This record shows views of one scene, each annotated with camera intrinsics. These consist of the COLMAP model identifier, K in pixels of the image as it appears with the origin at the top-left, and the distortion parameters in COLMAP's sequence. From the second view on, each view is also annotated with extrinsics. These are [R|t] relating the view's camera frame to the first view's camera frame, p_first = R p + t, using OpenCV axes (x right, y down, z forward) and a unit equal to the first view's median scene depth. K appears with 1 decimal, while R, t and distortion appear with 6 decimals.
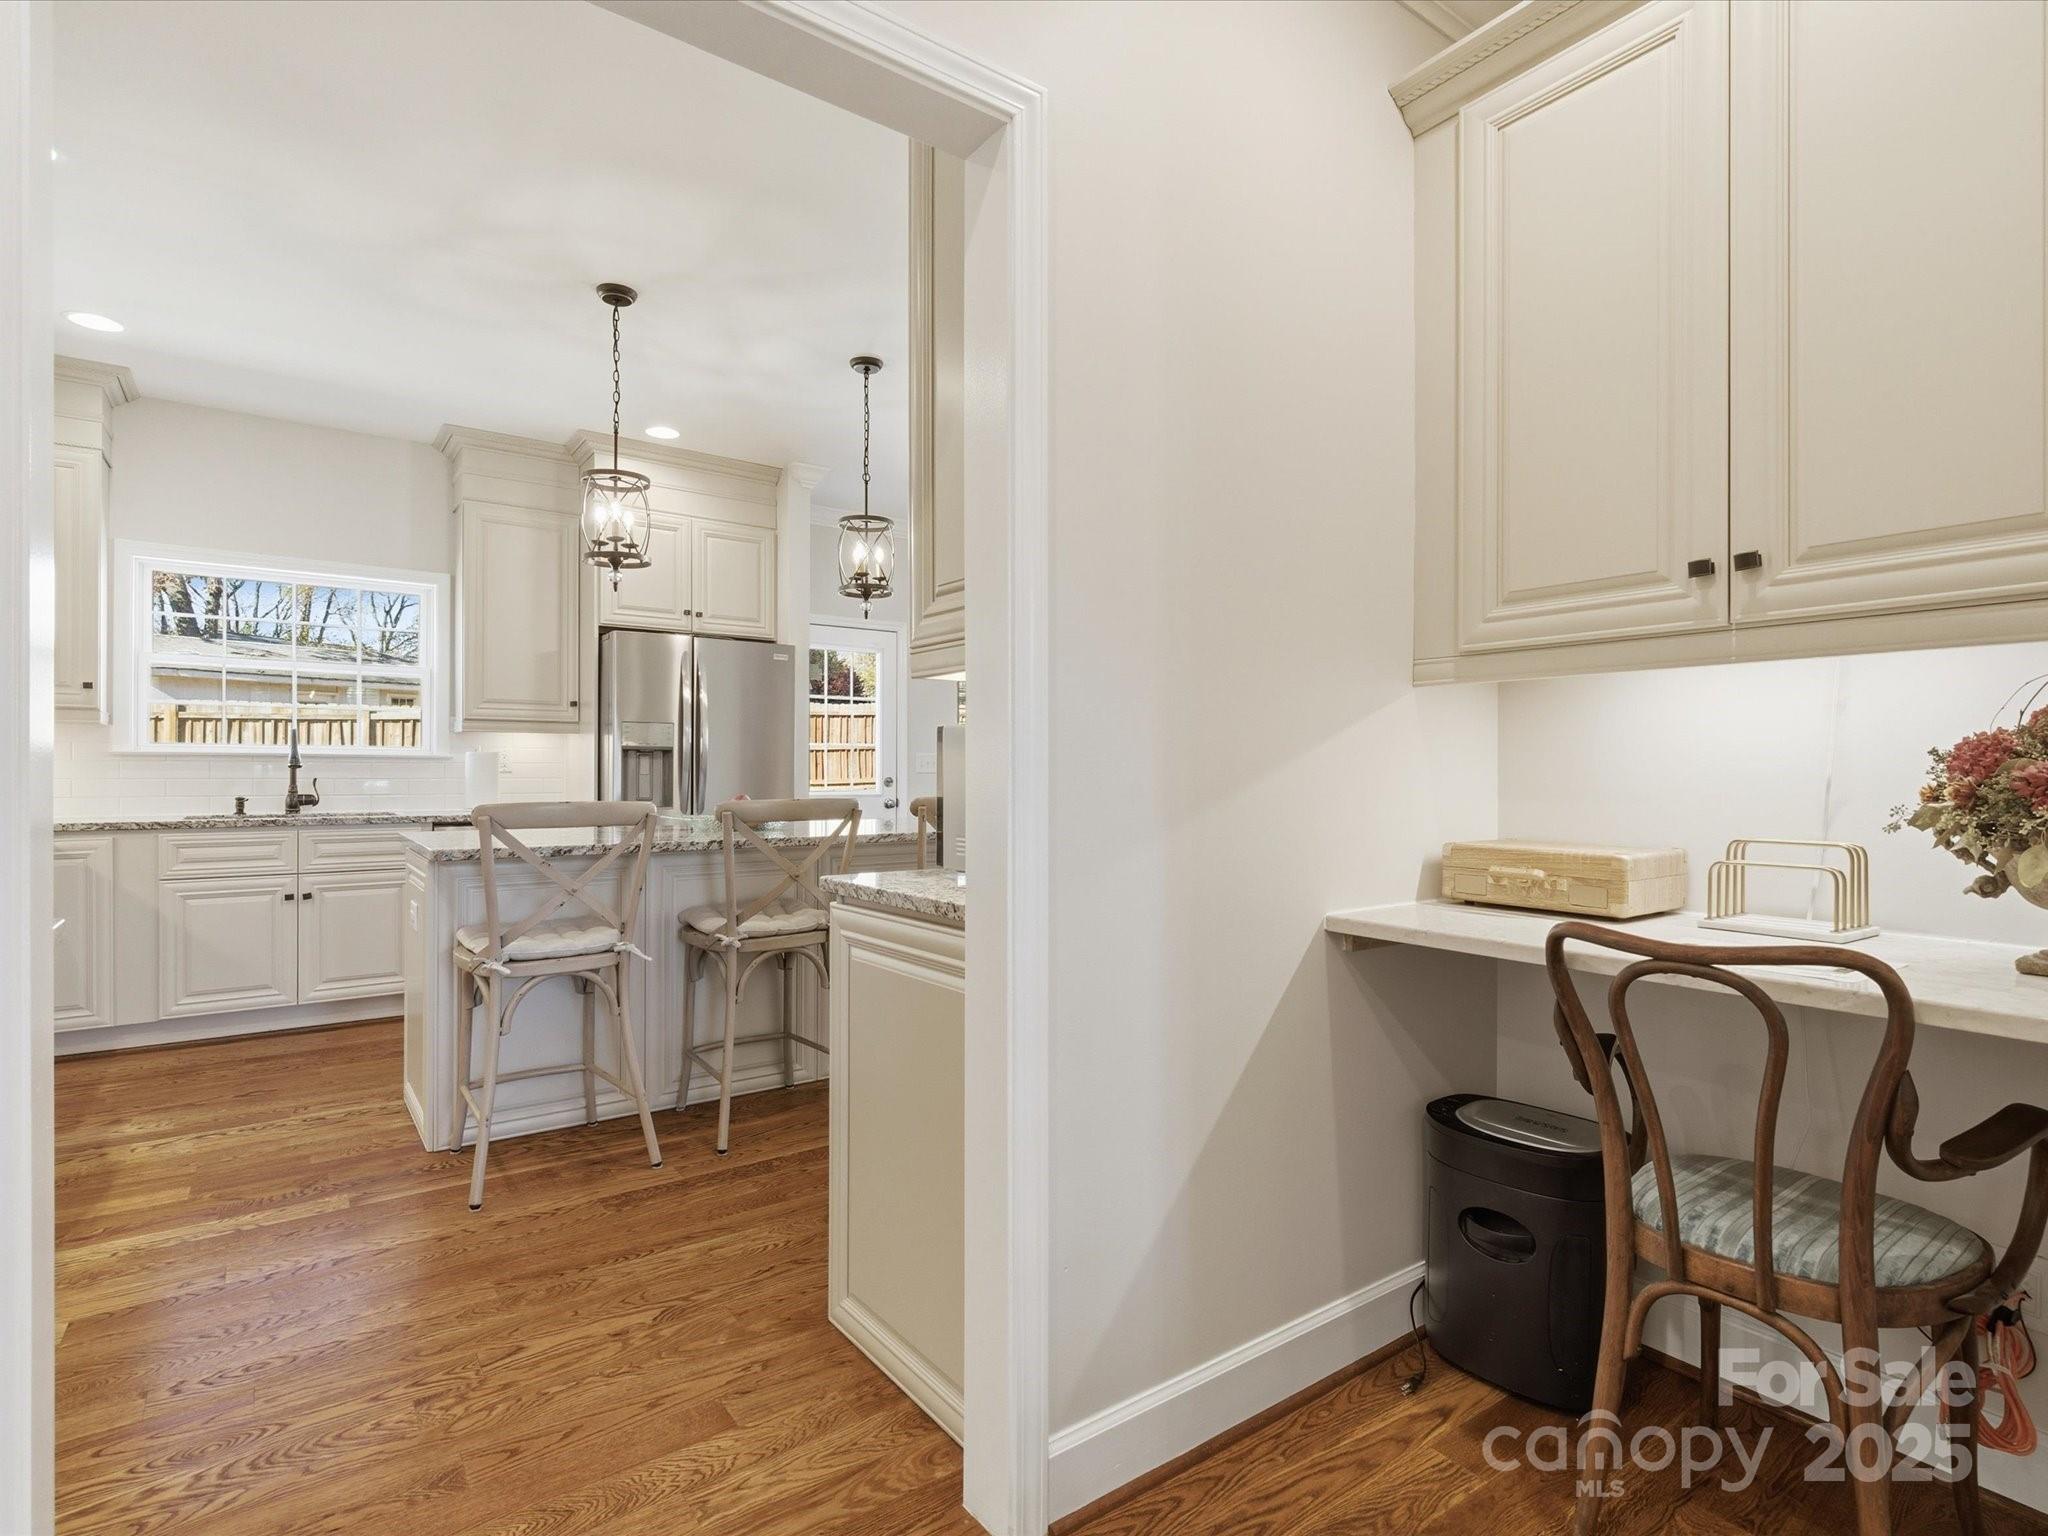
lens RADIAL K [[1033.7, 0, 1017.8], [0, 1033.7, 773.8], [0, 0, 1]] dist [0.001179, -0.002025]
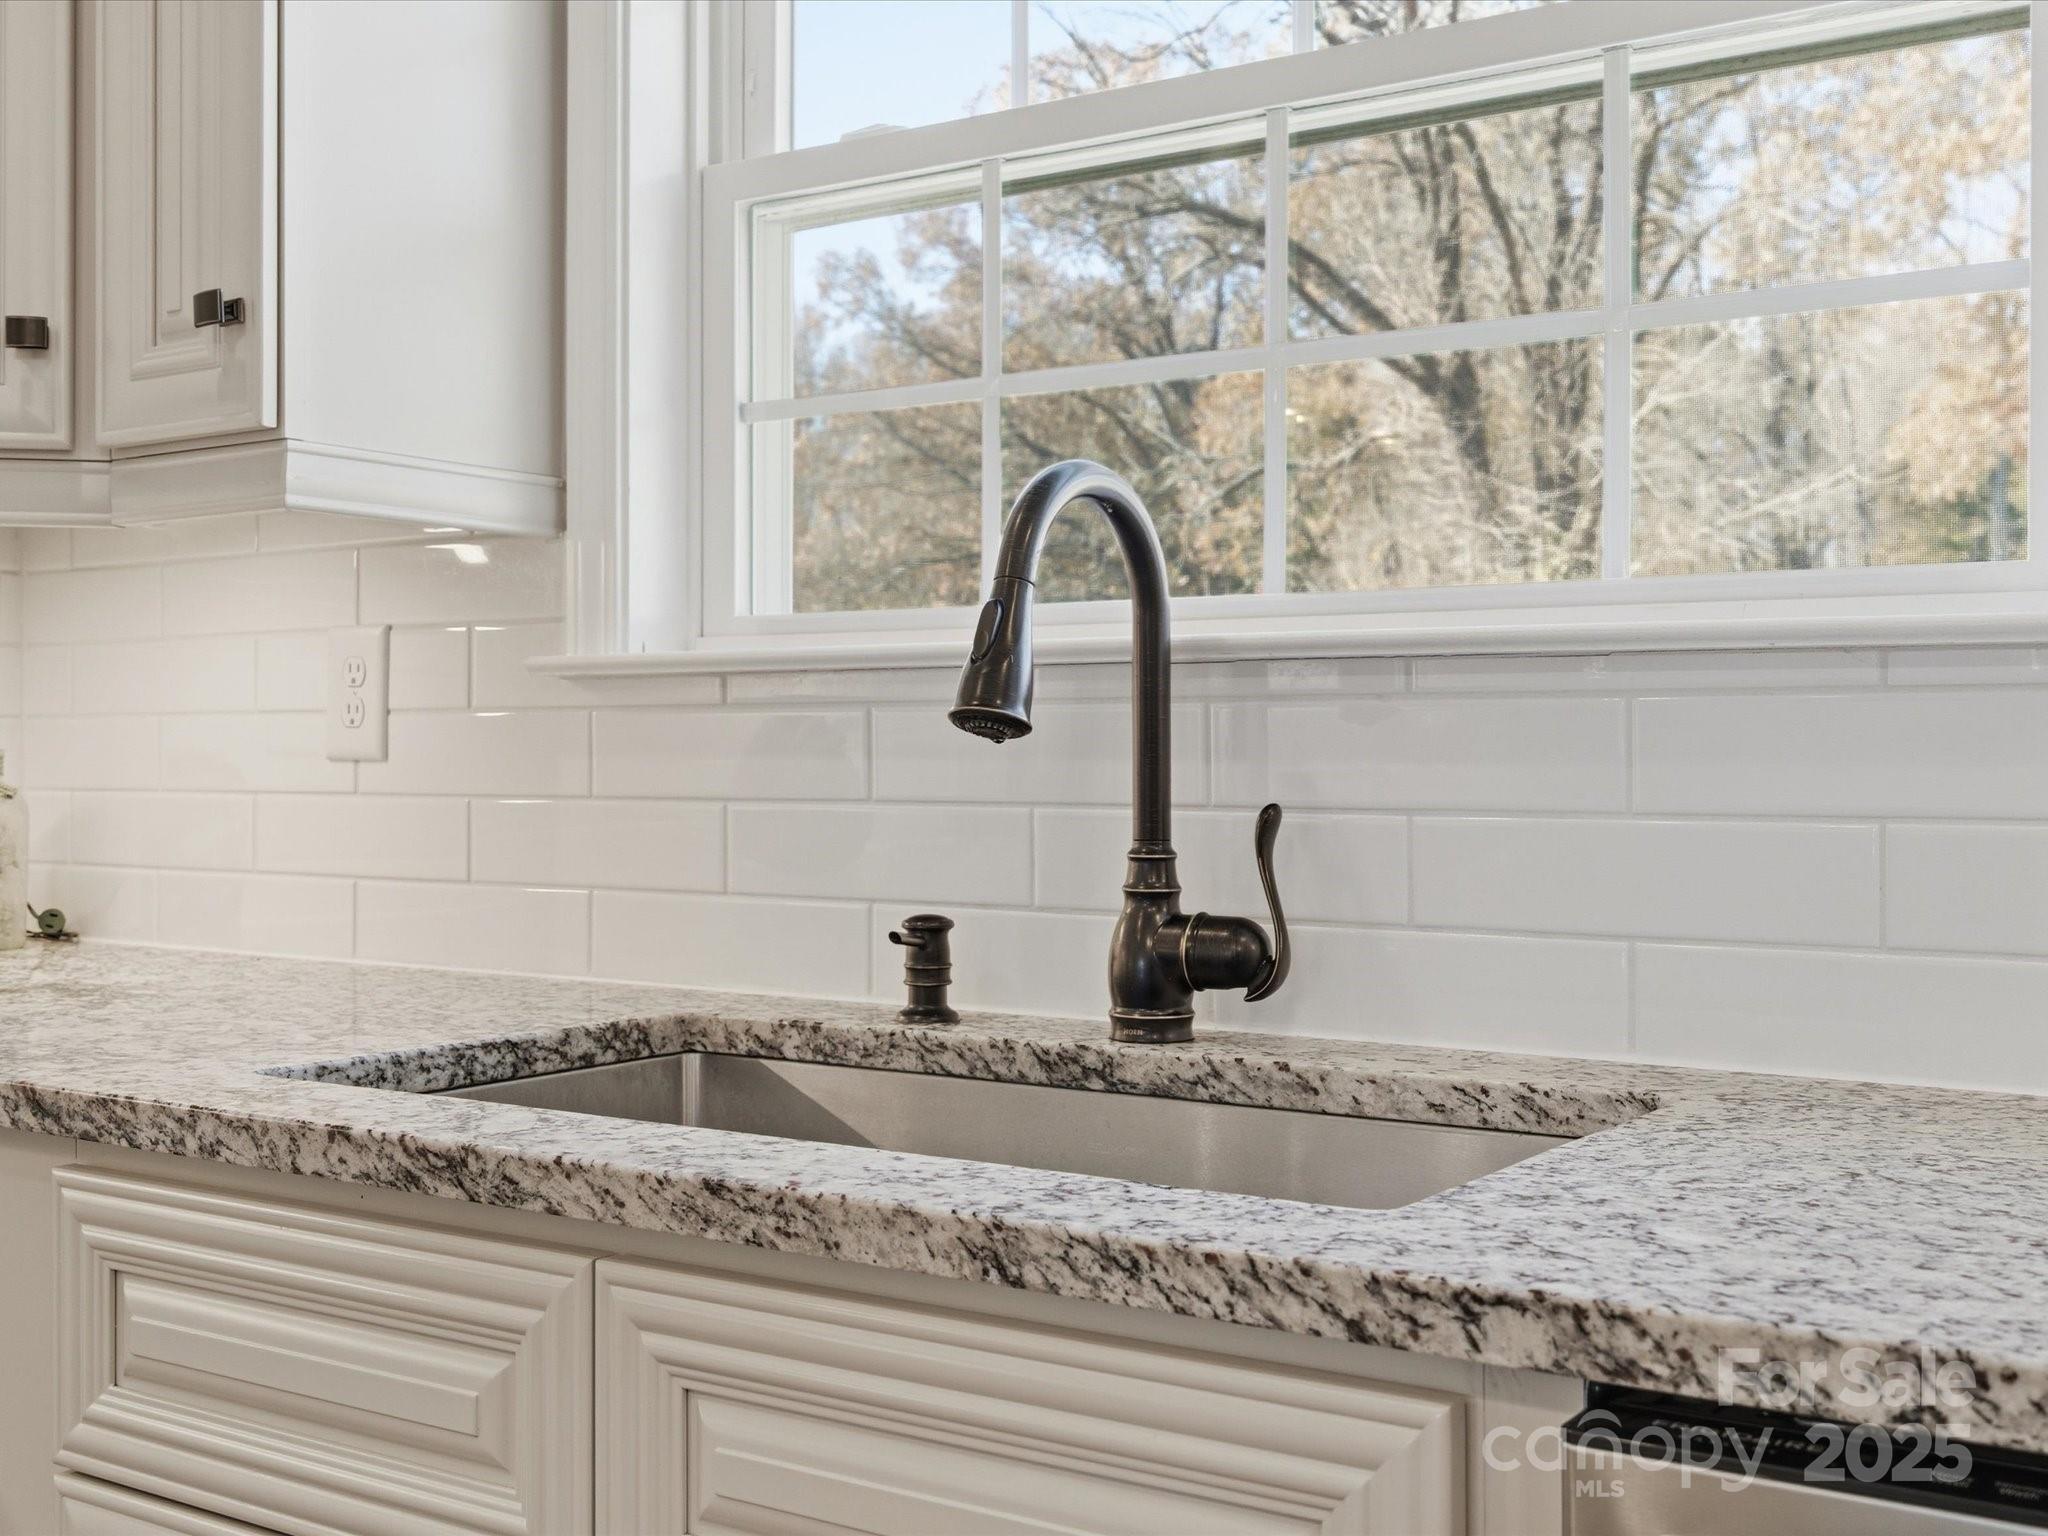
lens RADIAL K [[2257.0, 0, 1024.0], [0, 2257.0, 768.0], [0, 0, 1]] dist [0.016411, 0.012831]
pose [[0.349345, 0.000638, -0.936994, -0.419726], [-0.002025, 0.999998, -0.000075, -0.000995], [0.936992, 0.001924, 0.349346, 0.915414]]
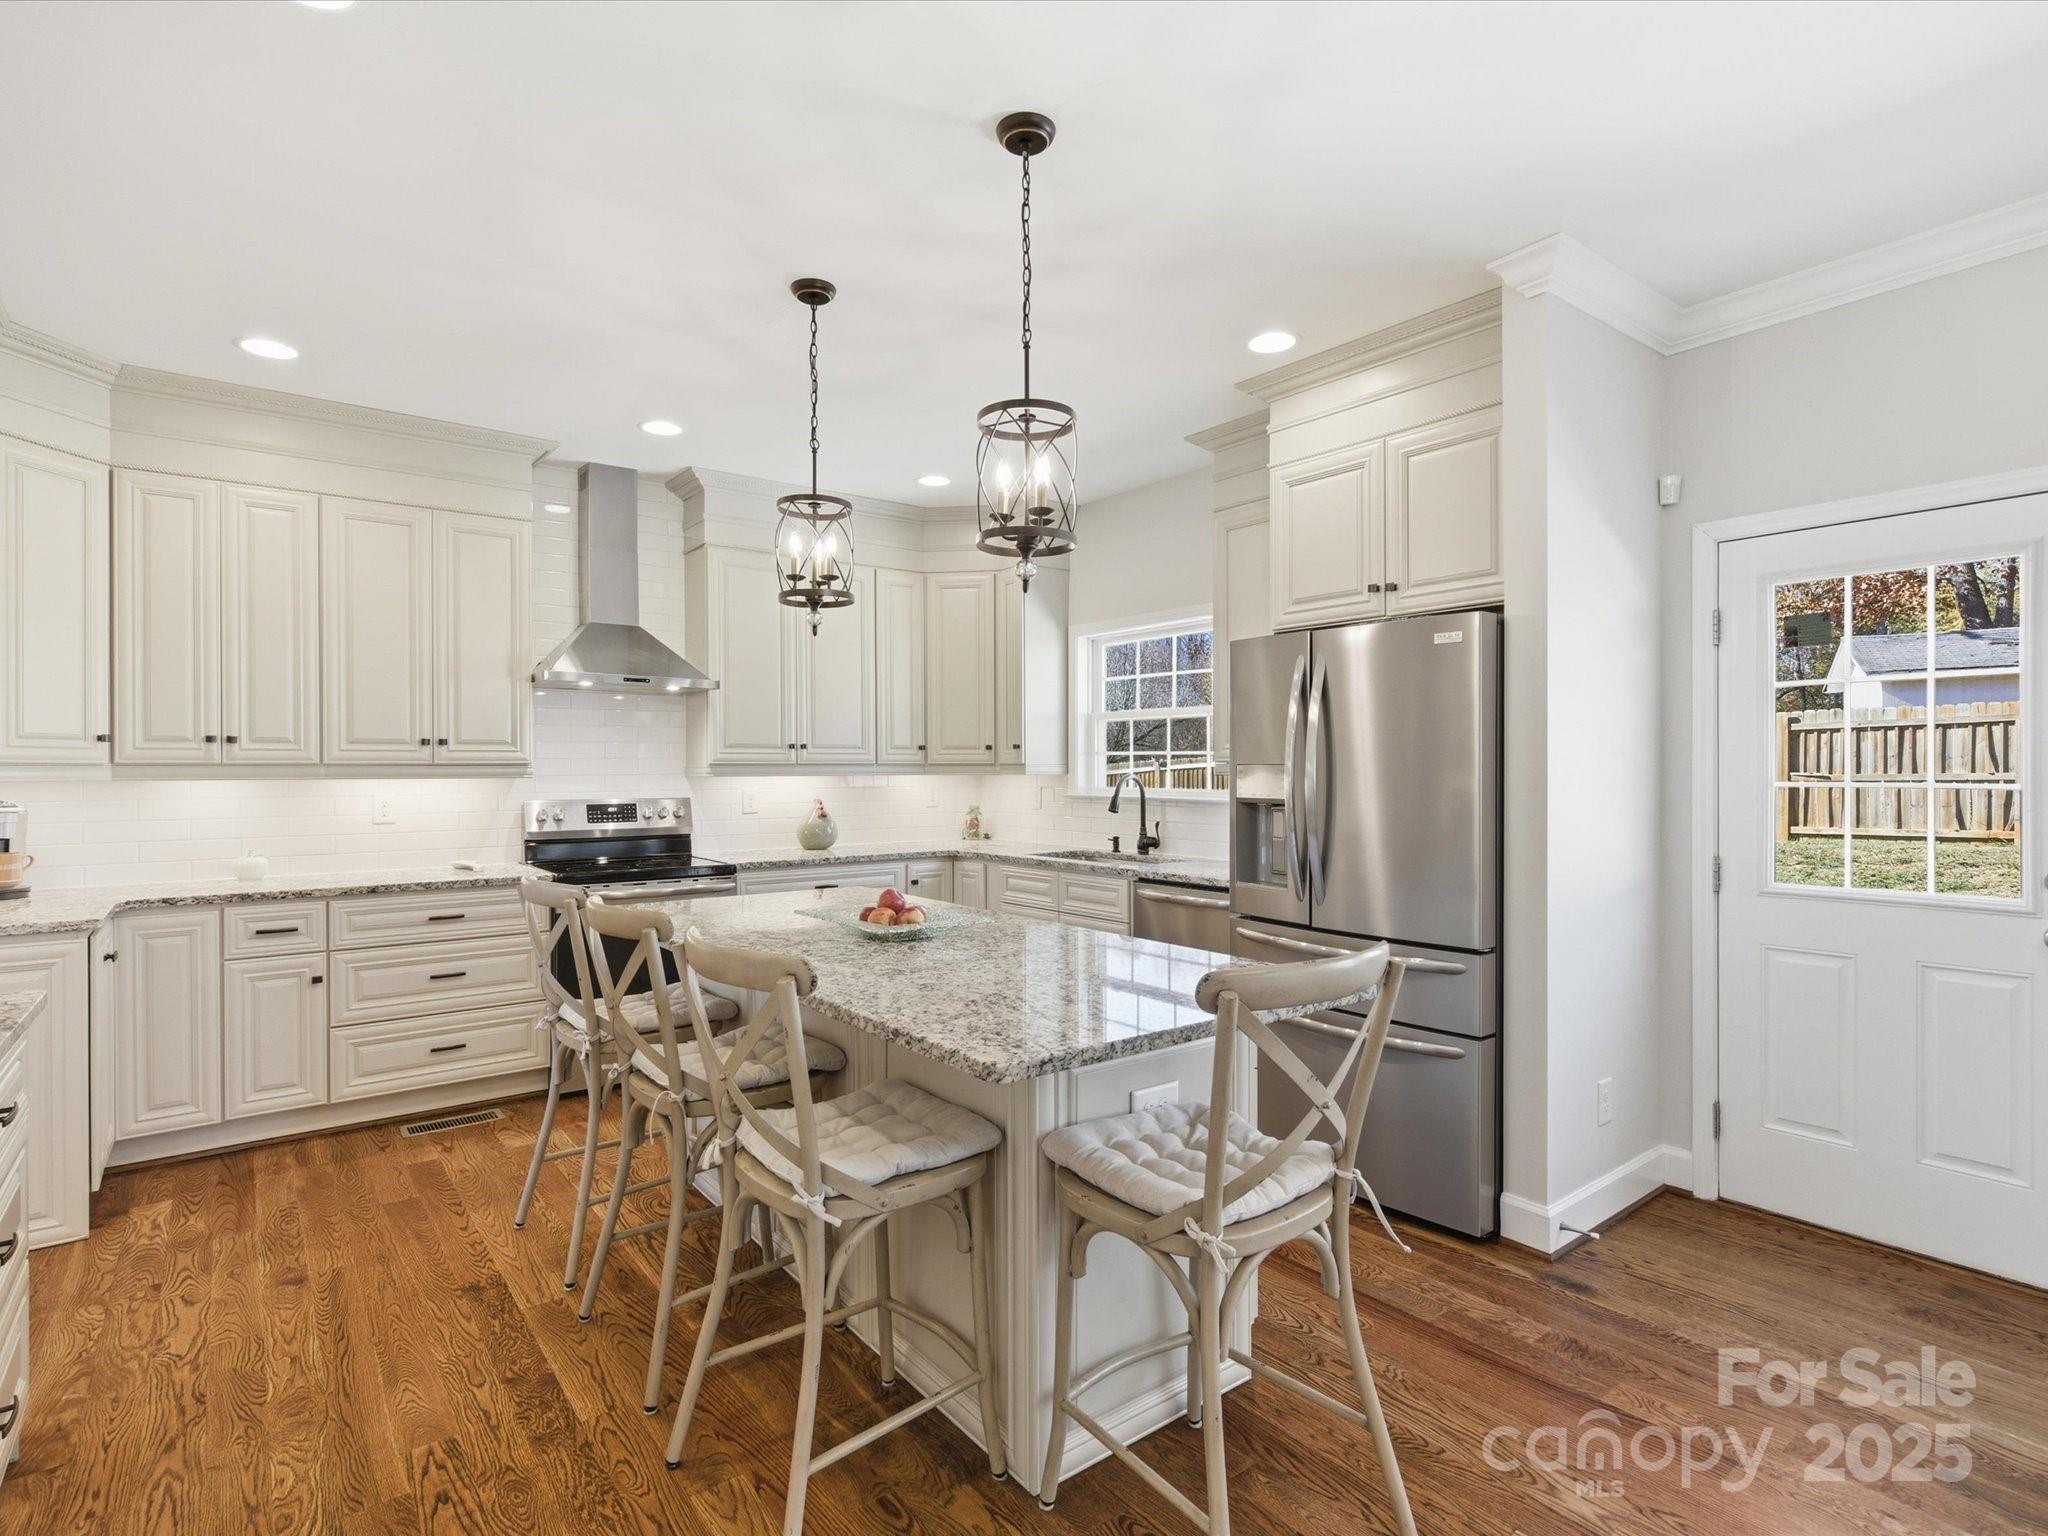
lens RADIAL K [[1020.9, 0, 1019.2], [0, 1020.9, 772.4], [0, 0, 1]] dist [0.001176, -0.000931]
pose [[0.039626, -0.001792, -0.999213, 0.362801], [0.001361, 0.999998, -0.001739, -0.046544], [0.999214, -0.001291, 0.039629, 0.877612]]
